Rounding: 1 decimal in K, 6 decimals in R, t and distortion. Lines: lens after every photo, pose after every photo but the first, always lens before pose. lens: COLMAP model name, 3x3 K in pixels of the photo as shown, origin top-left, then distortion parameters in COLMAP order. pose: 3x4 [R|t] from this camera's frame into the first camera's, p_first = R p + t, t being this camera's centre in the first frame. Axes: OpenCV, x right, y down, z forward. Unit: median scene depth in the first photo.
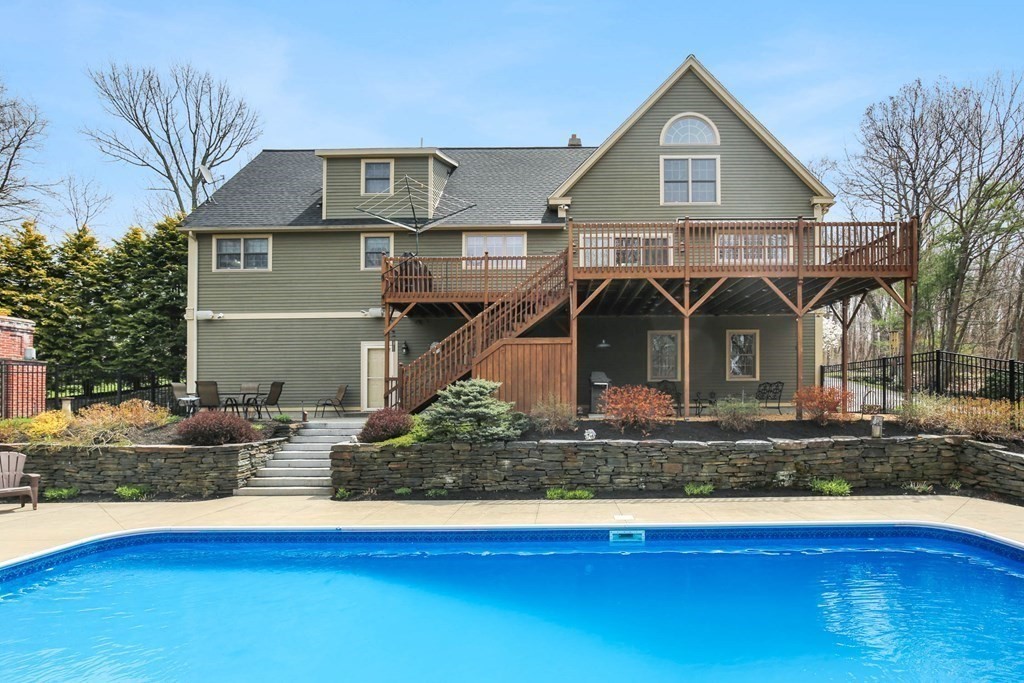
lens RADIAL K [[515.7, 0, 552.3], [0, 515.7, 390.2], [0, 0, 1]] dist [-0.010005, -0.000170]
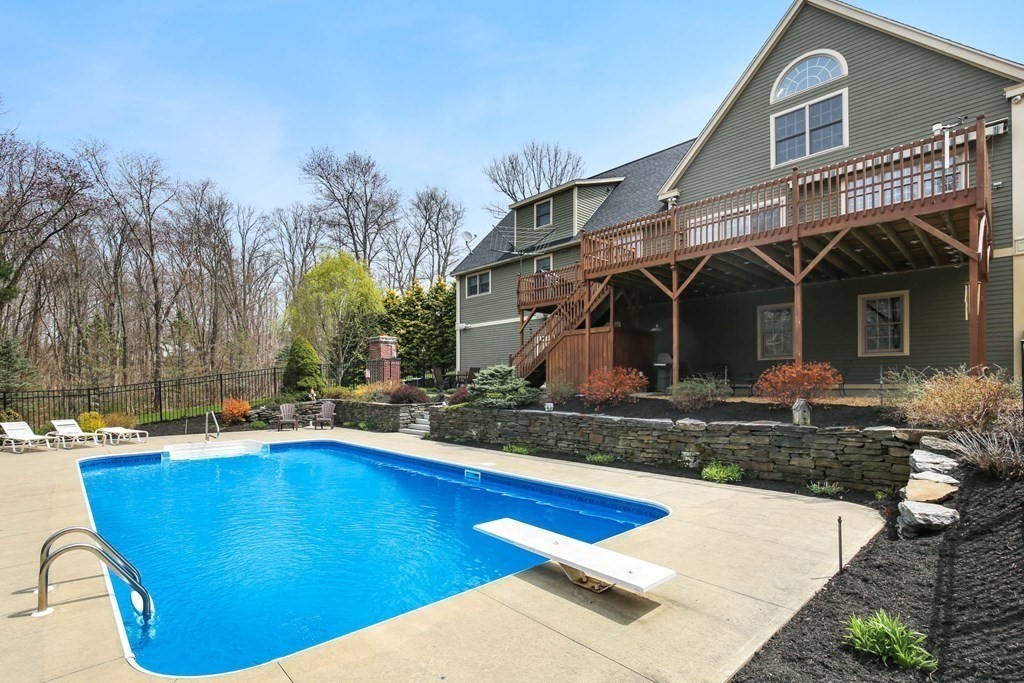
lens RADIAL K [[482.3, 0, 509.9], [0, 482.3, 368.6], [0, 0, 1]] dist [-0.004460, 0.000000]
pose [[0.692696, -0.014561, -0.721083, 0.583848], [0.012363, 0.999889, -0.008315, -0.000028], [0.721124, -0.003155, 0.692799, 0.071385]]
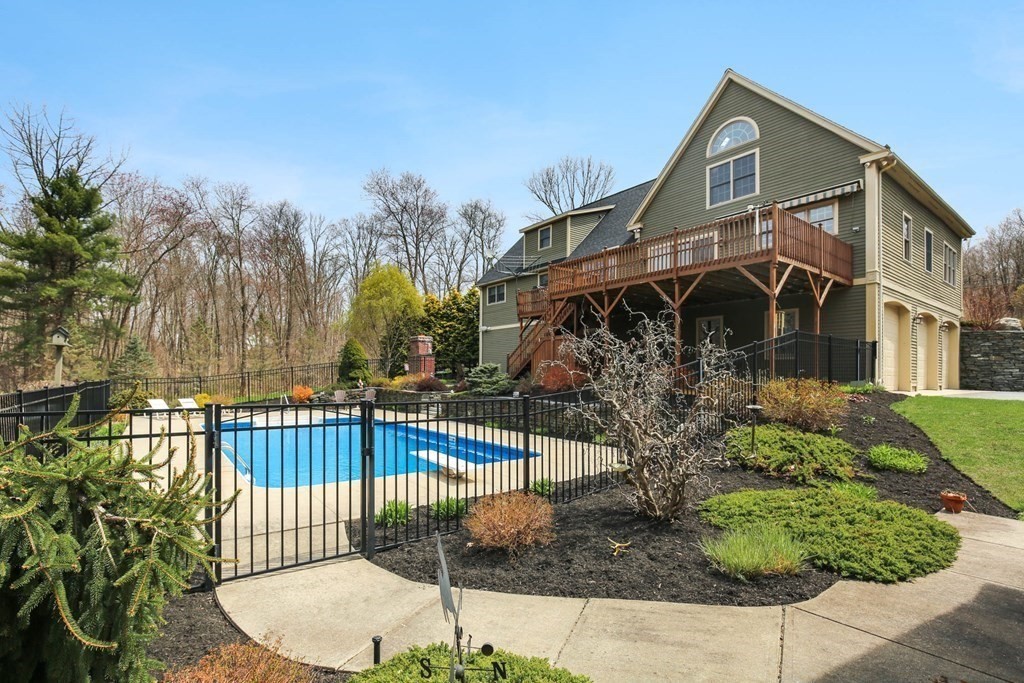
lens RADIAL K [[471.0, 0, 516.3], [0, 471.0, 356.6], [0, 0, 1]] dist [-0.000519, 0.000145]
pose [[0.615961, -0.016689, -0.787600, 0.903459], [0.002629, 0.999814, -0.019130, -0.008277], [0.787772, 0.009712, 0.615890, 0.008389]]
